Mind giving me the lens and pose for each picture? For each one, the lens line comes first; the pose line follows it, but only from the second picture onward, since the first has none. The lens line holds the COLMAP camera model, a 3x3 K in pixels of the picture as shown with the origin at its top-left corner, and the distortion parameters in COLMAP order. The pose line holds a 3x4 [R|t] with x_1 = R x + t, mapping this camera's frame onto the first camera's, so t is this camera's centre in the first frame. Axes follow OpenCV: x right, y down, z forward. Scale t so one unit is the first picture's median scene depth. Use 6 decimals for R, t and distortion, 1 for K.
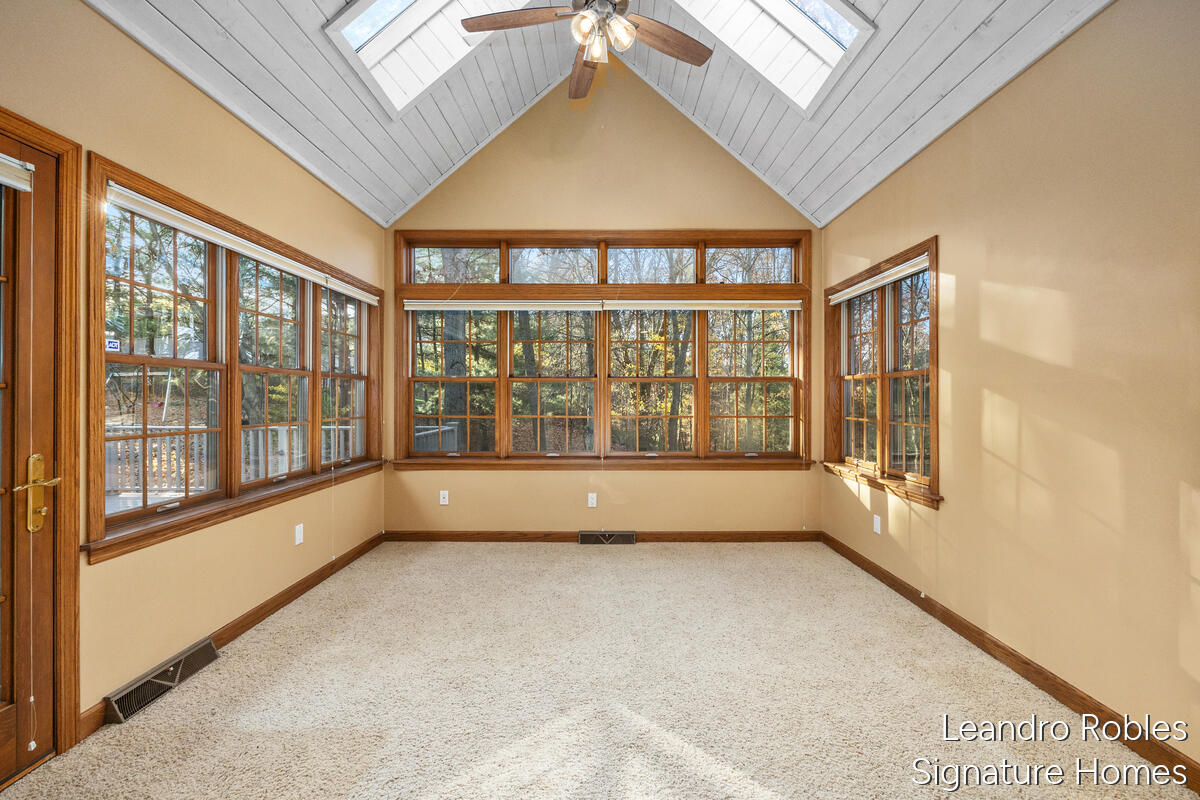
lens RADIAL K [[466.5, 0, 605.4], [0, 466.5, 396.8], [0, 0, 1]] dist [-0.000711, -0.000048]
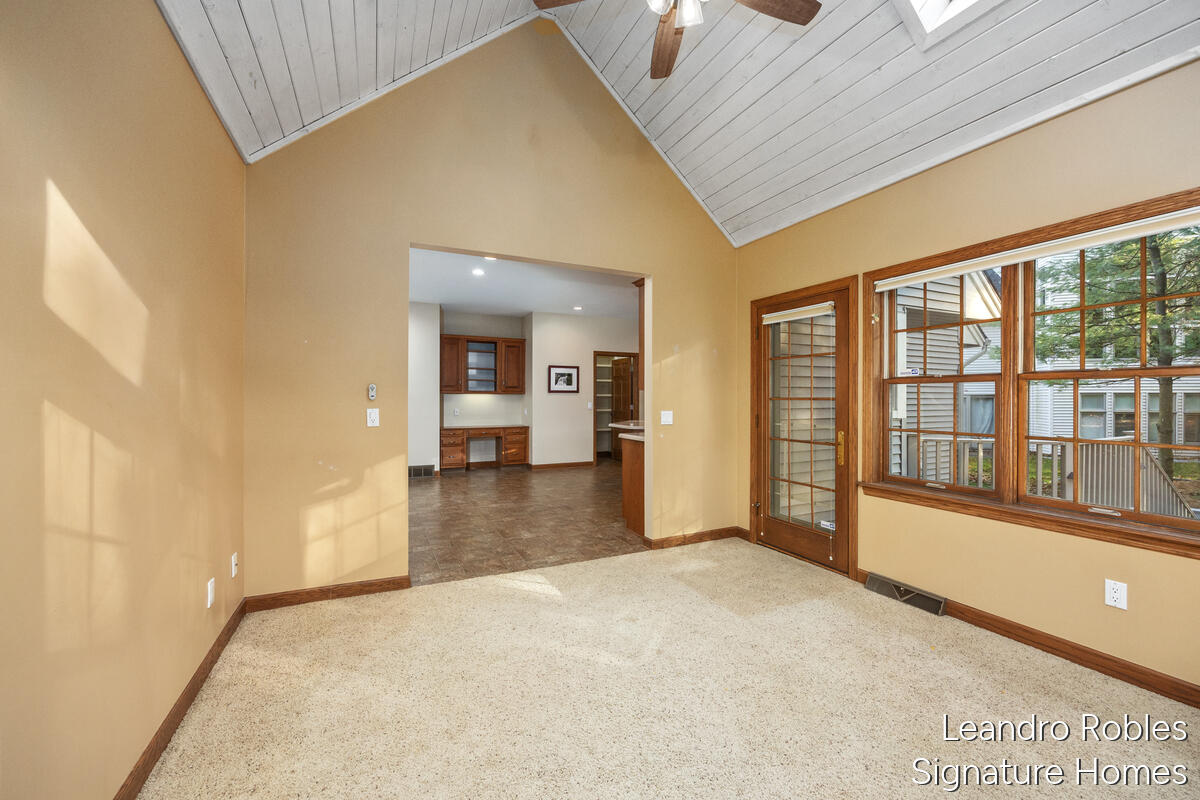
lens RADIAL K [[466.5, 0, 605.4], [0, 466.5, 396.8], [0, 0, 1]] dist [-0.000711, -0.000048]
pose [[-0.890377, -0.001772, -0.455221, 0.578578], [-0.000137, 0.999993, -0.003624, -0.020155], [0.455224, -0.003165, -0.890371, 1.886328]]
